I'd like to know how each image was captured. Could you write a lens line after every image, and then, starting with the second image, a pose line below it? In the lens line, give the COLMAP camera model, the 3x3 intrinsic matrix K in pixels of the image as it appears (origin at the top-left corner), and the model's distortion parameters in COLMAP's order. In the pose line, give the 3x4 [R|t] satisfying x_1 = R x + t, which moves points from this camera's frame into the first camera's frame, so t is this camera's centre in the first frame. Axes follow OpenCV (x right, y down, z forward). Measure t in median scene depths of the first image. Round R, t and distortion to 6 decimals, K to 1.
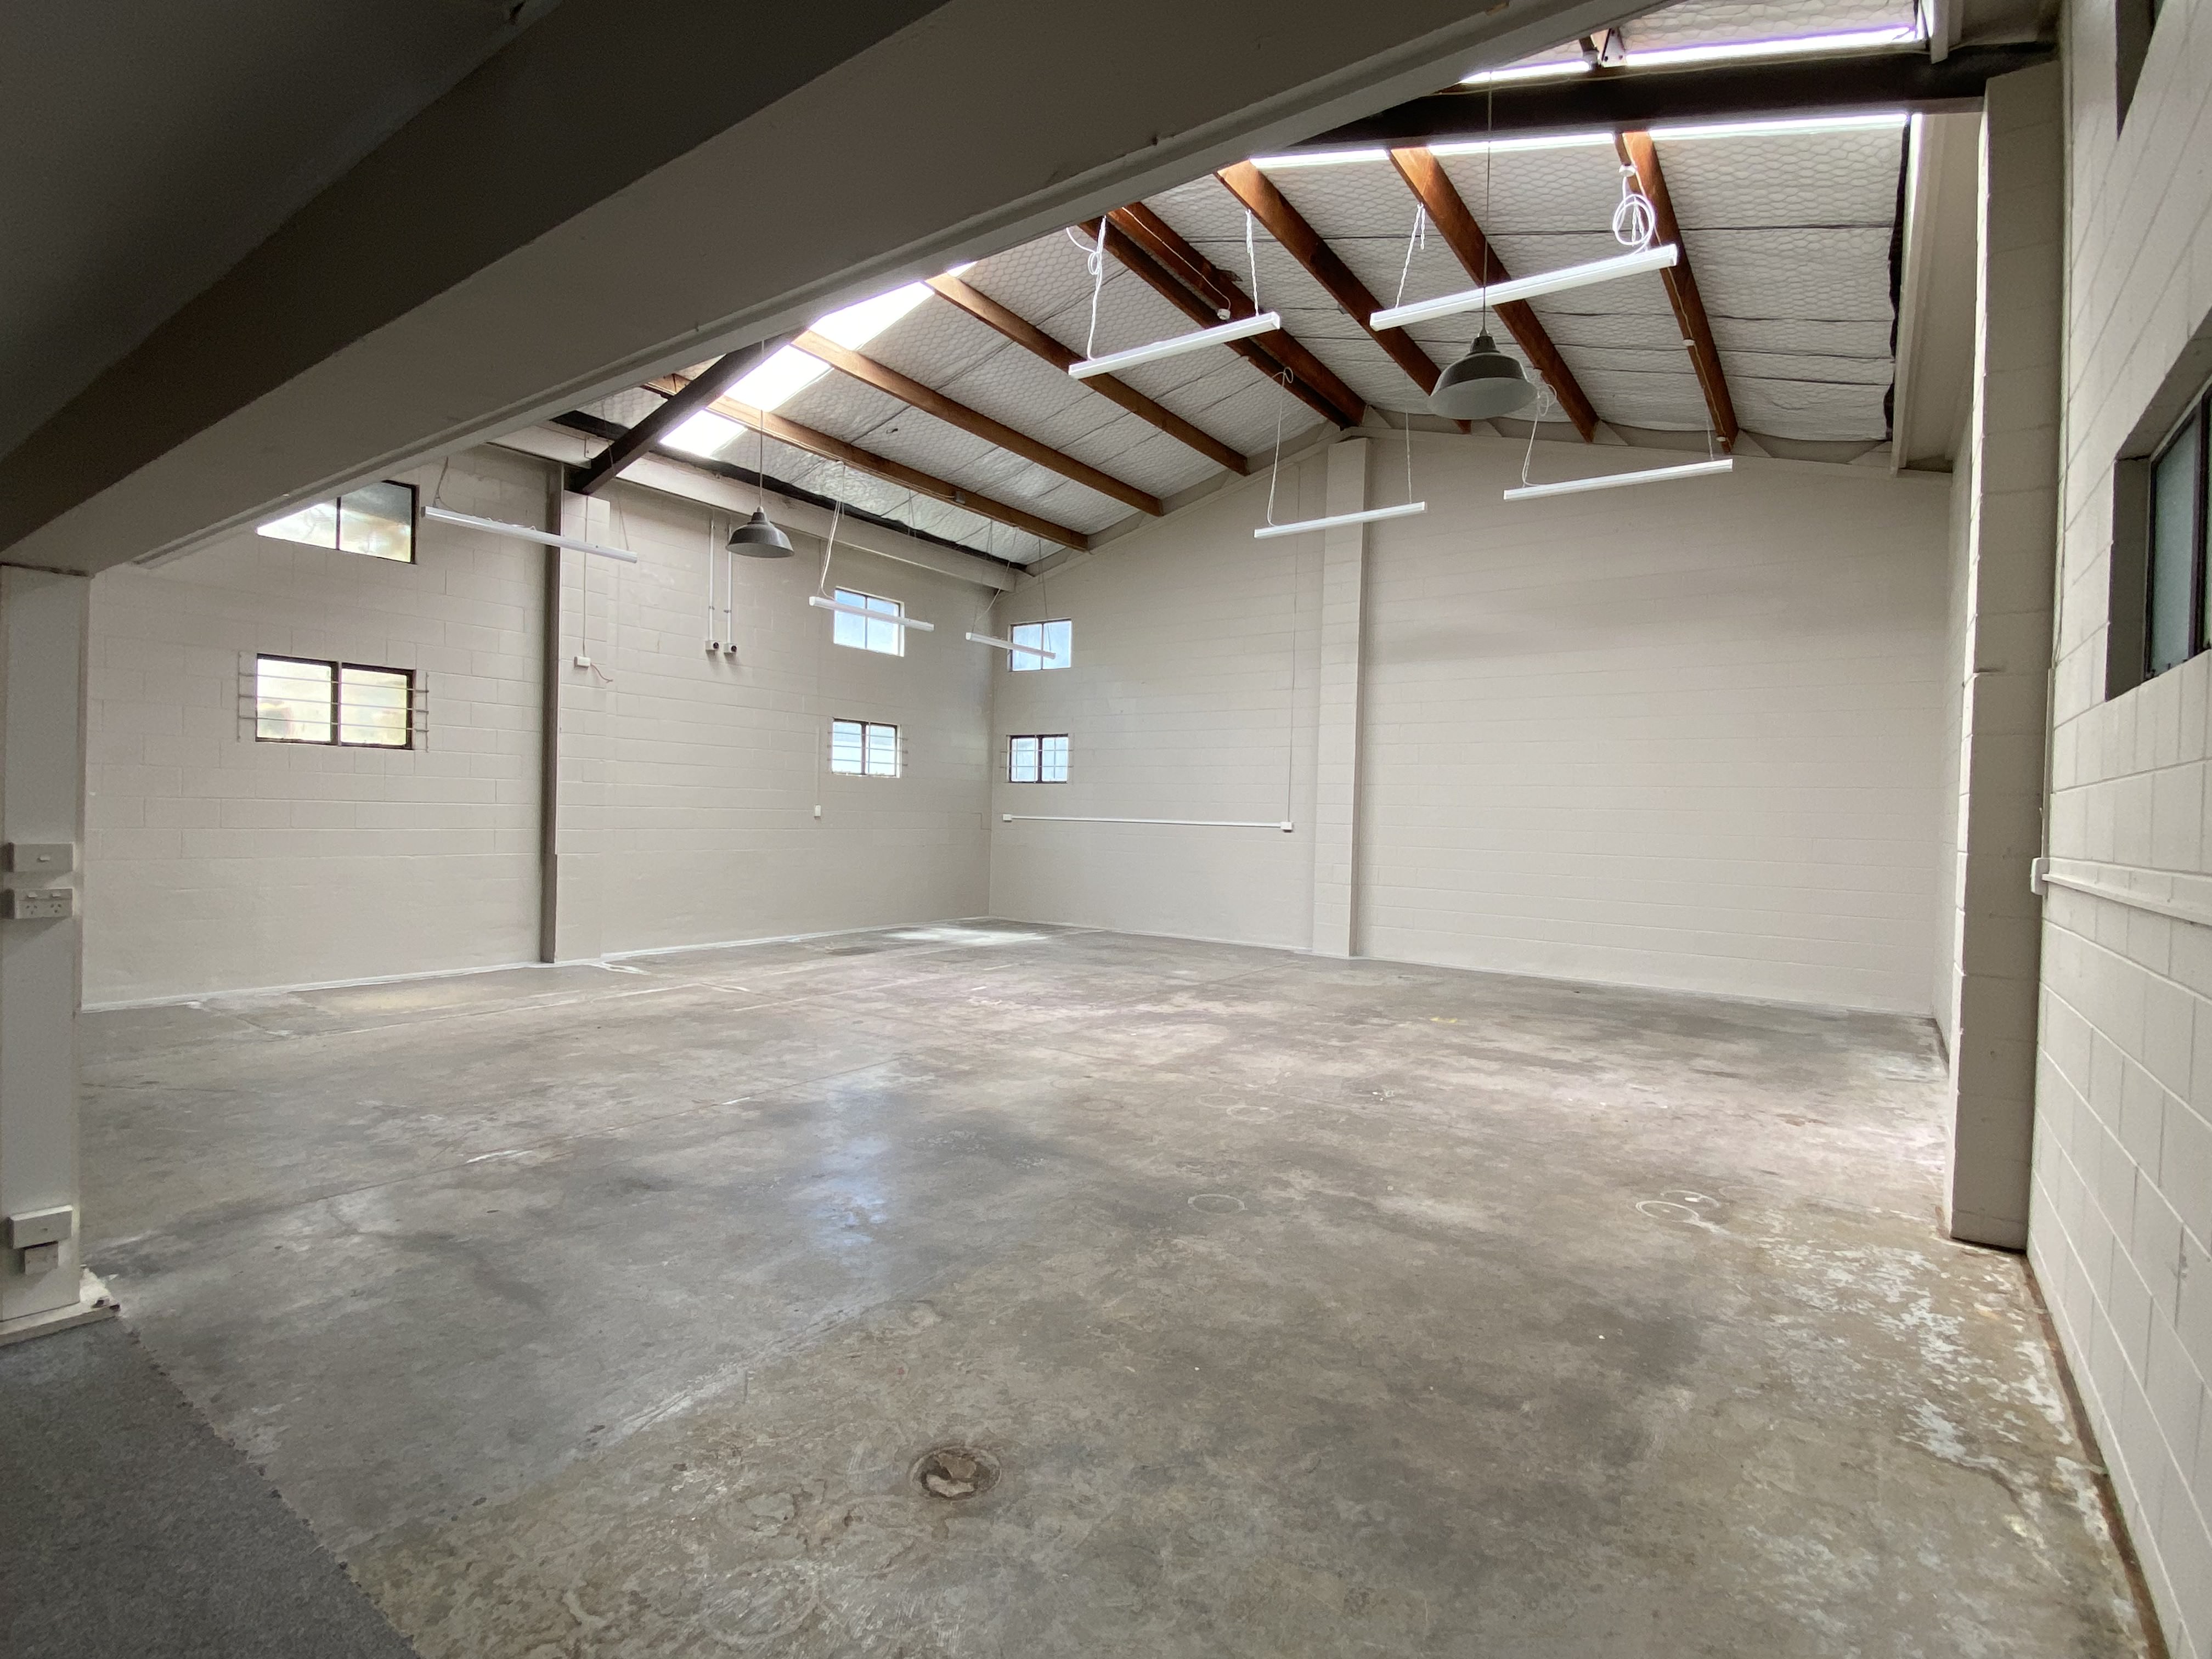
lens RADIAL K [[1072.9, 0, 1111.2], [0, 1072.9, 823.4], [0, 0, 1]] dist [0.000029, -0.000098]
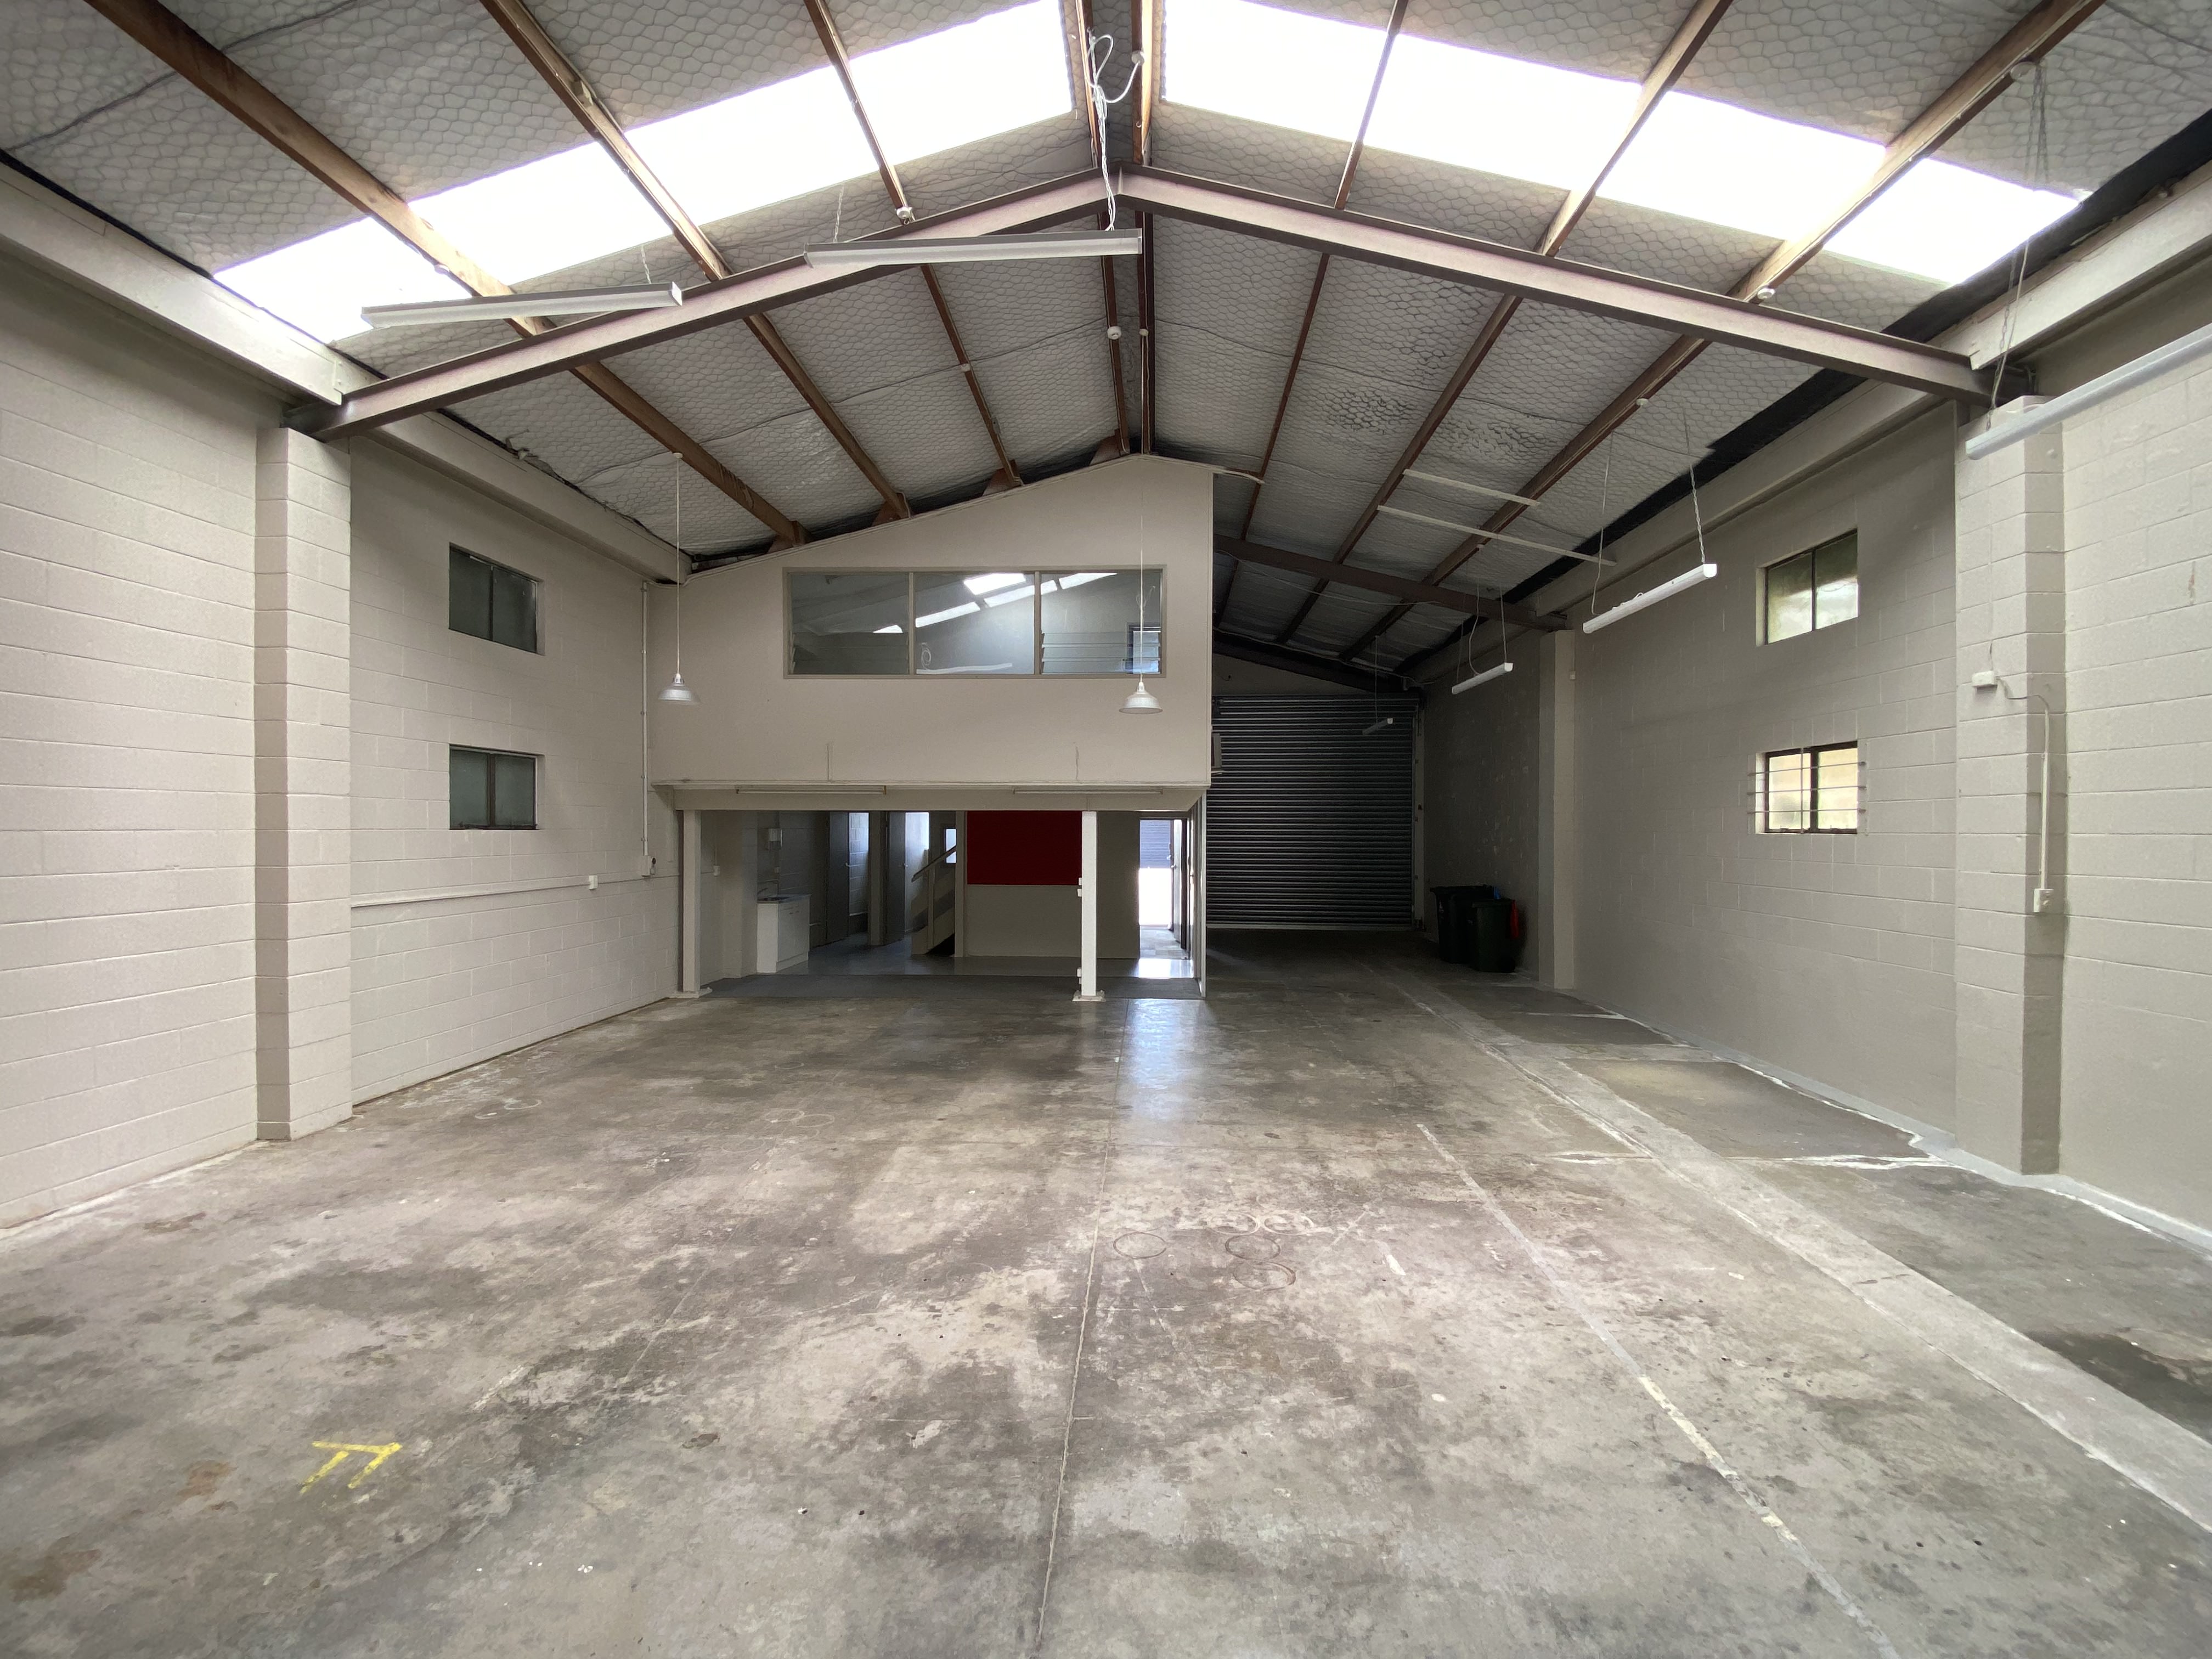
lens RADIAL K [[879.0, 0, 1112.6], [0, 879.0, 828.8], [0, 0, 1]] dist [0.001943, 0.000012]
pose [[-0.846518, -0.021345, -0.531932, 0.394744], [-0.030379, 0.999504, 0.008238, -0.107693], [0.531492, 0.023133, -0.846747, 2.255473]]
